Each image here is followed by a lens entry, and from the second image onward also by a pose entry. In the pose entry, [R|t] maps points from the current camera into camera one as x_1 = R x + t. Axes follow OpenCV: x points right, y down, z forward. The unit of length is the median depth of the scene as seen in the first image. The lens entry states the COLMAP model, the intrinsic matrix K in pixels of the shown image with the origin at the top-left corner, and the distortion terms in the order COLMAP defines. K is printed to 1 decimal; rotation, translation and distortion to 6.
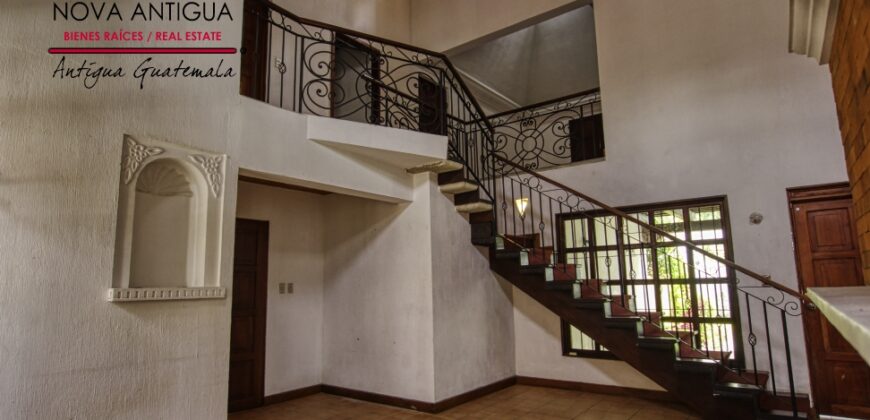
lens RADIAL K [[475.6, 0, 435.0], [0, 475.6, 210.0], [0, 0, 1]] dist [-0.018812, -0.000184]
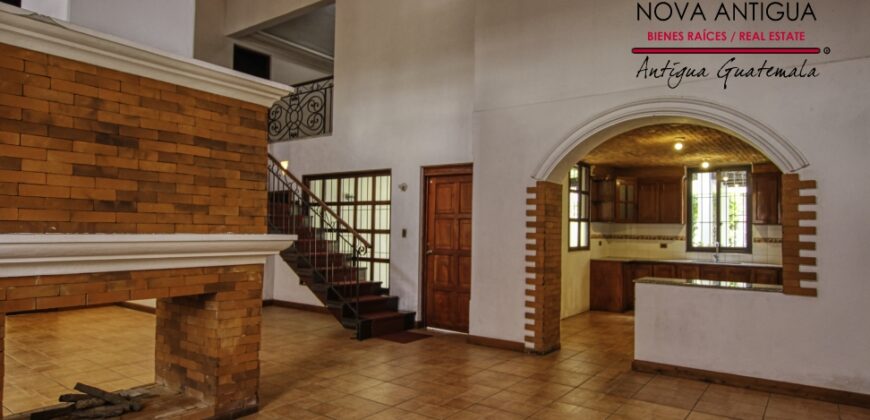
lens RADIAL K [[524.1, 0, 435.0], [0, 524.1, 210.0], [0, 0, 1]] dist [-0.019785, 0.000202]
pose [[0.999024, 0.035722, 0.025968, 0.593221], [-0.038480, 0.992634, 0.114876, -0.076245], [-0.021673, -0.115764, 0.993040, -0.411589]]
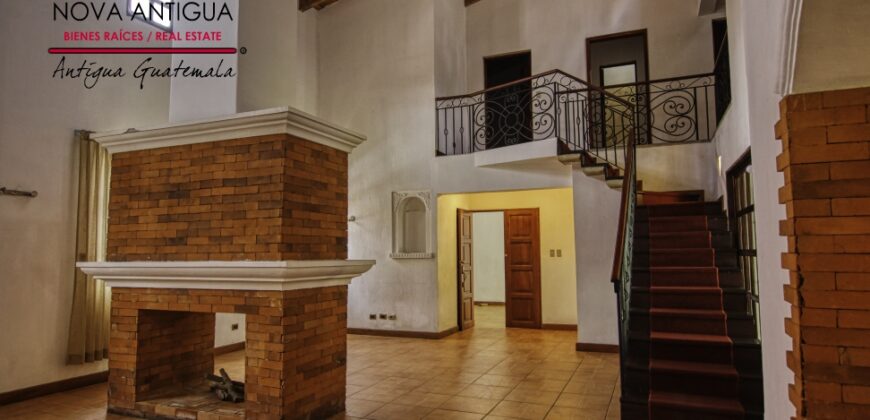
lens RADIAL K [[524.1, 0, 435.0], [0, 524.1, 210.0], [0, 0, 1]] dist [-0.019785, 0.000202]
pose [[0.249885, -0.062698, -0.966243, 1.071297], [0.152474, 0.987999, -0.024677, 0.018834], [0.956195, -0.141161, 0.256446, 0.256657]]
